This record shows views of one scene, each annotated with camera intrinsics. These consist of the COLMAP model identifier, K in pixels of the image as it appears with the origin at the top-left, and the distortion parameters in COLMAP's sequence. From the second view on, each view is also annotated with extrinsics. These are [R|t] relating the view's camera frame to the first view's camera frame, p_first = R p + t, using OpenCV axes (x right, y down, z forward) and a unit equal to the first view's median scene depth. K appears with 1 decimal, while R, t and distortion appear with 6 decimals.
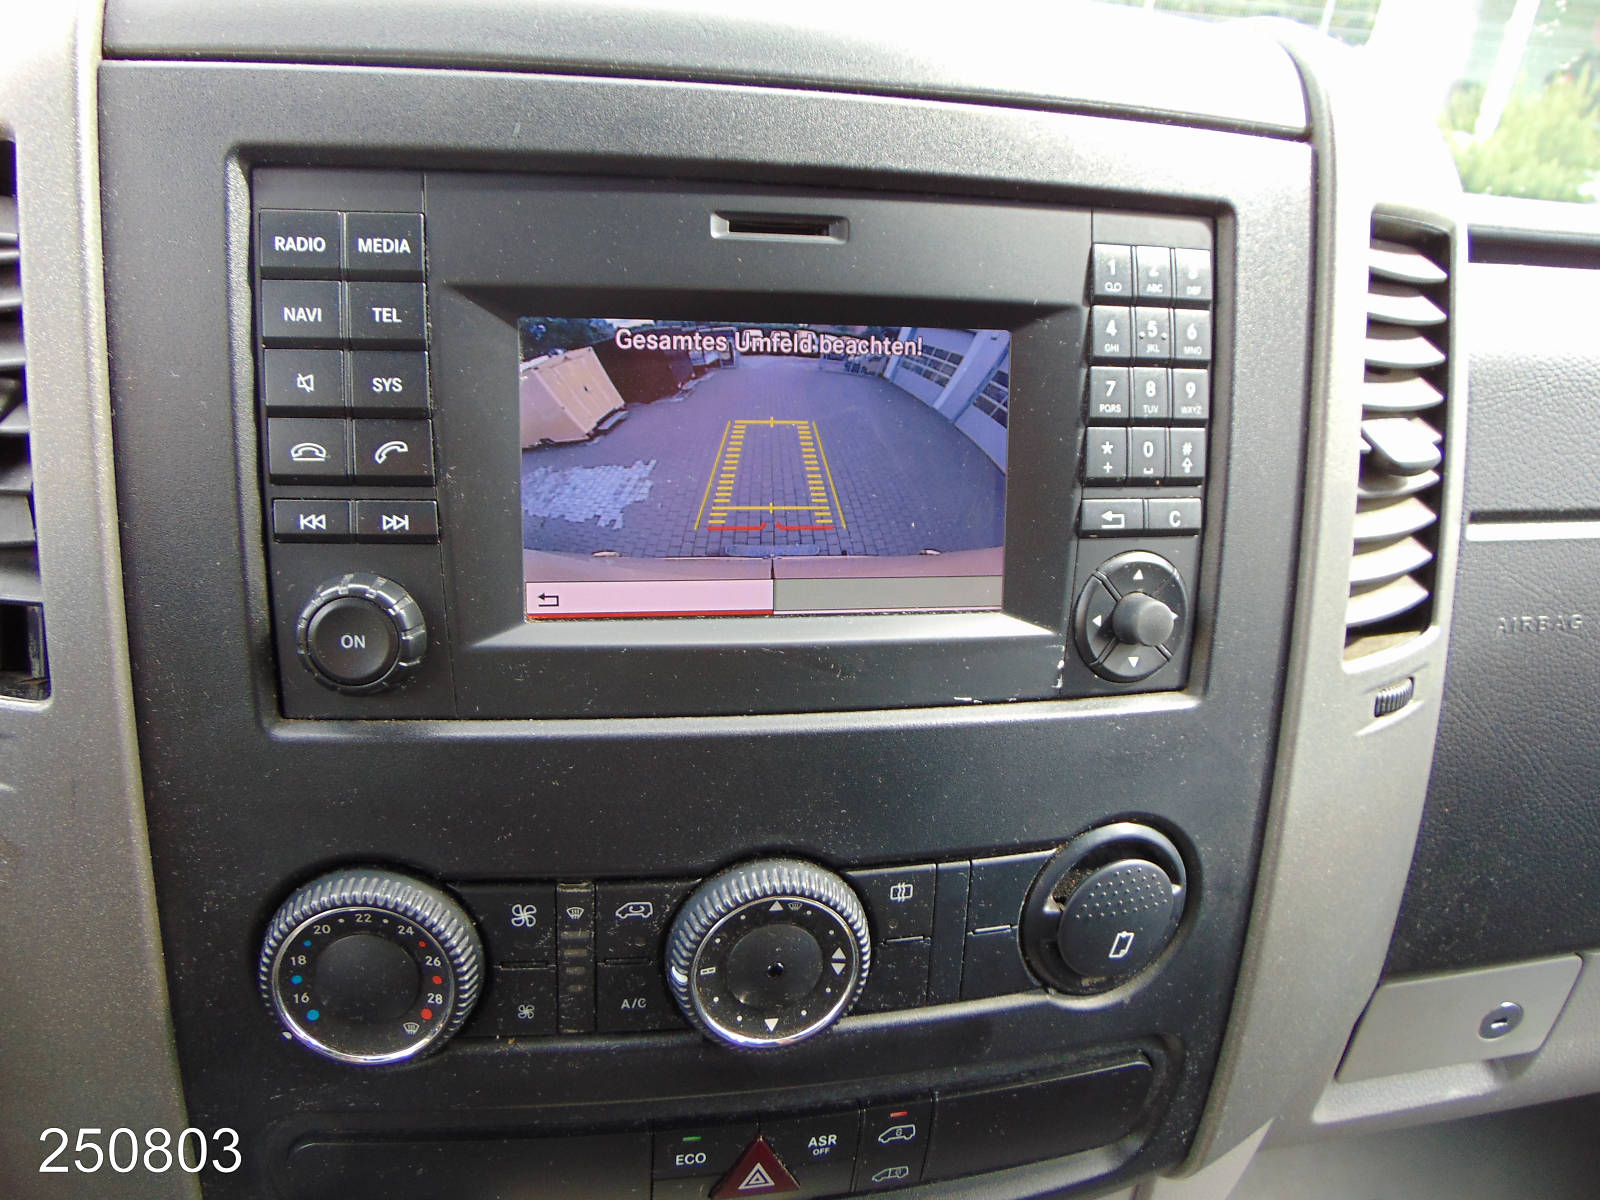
lens RADIAL K [[1175.4, 0, 796.8], [0, 1175.4, 591.1], [0, 0, 1]] dist [-0.001089, 0.002882]
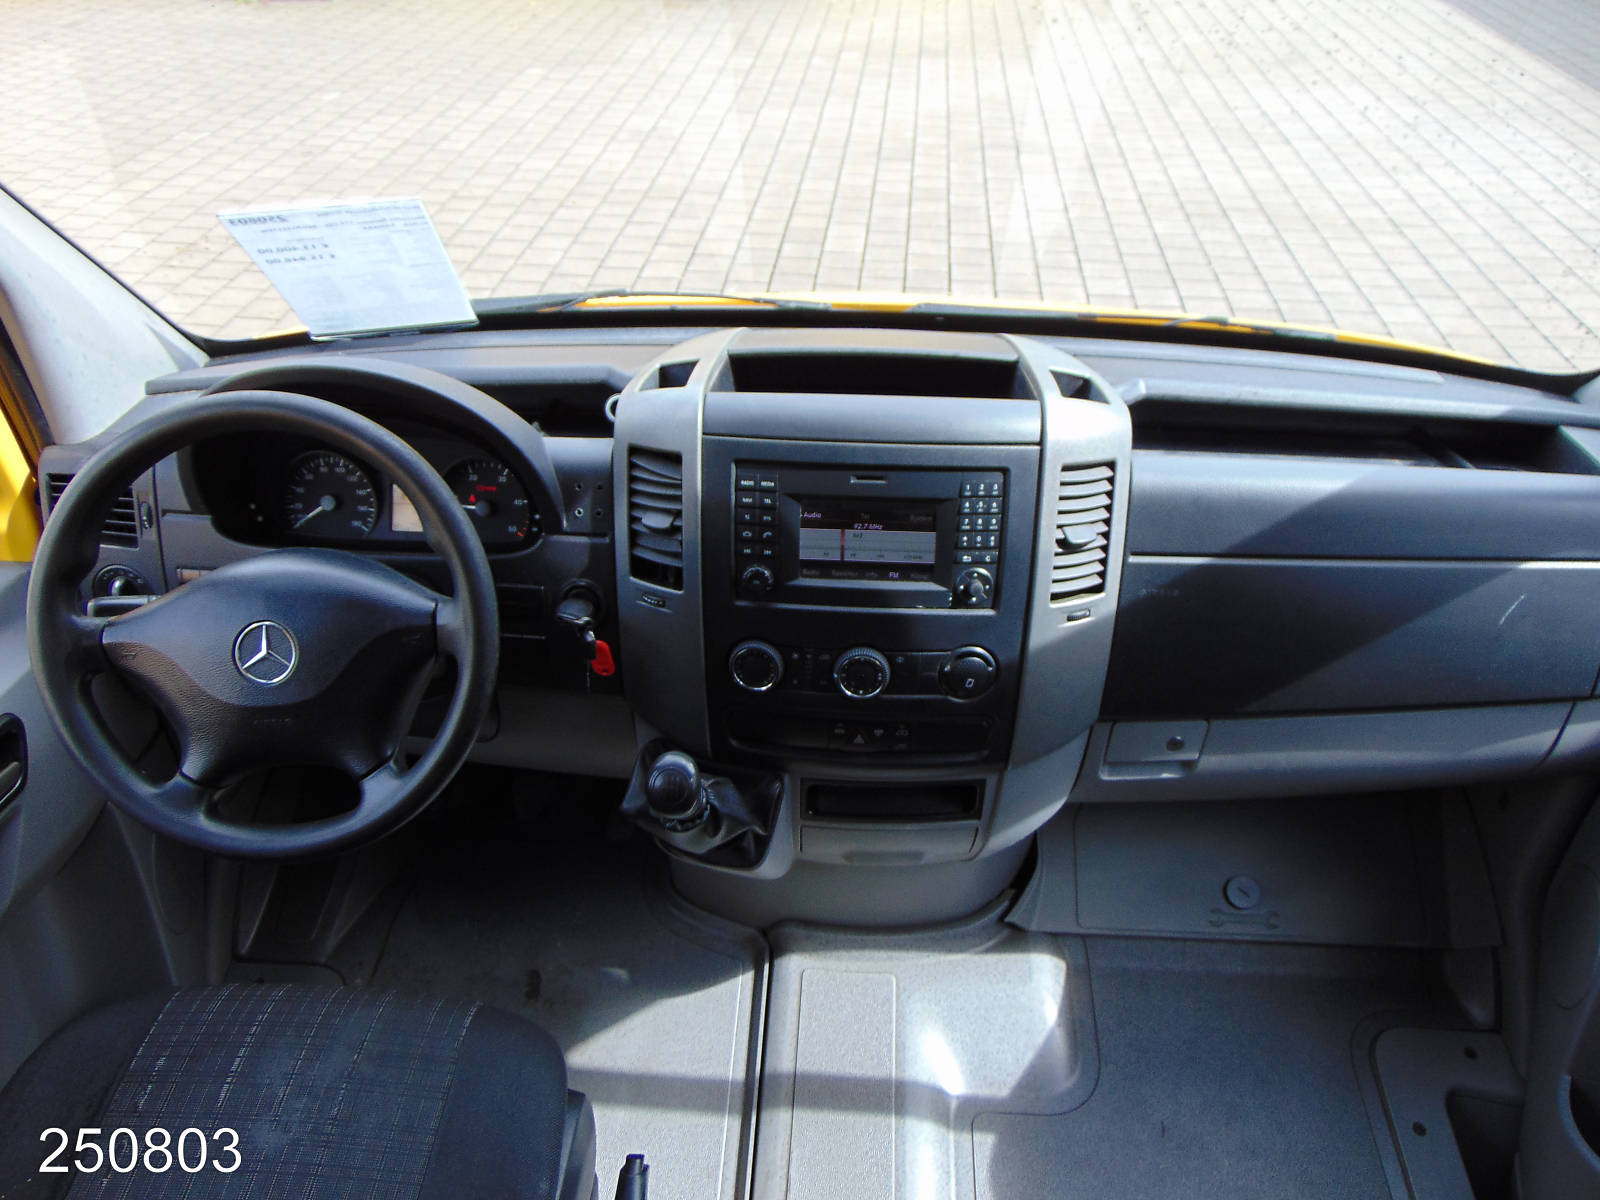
lens RADIAL K [[1175.4, 0, 797.5], [0, 1175.4, 601.8], [0, 0, 1]] dist [-0.001089, 0.002882]
pose [[0.967004, 0.076658, -0.242956, 0.637397], [-0.041347, 0.988236, 0.147242, -0.423459], [0.251385, -0.132338, 0.958797, -2.439829]]
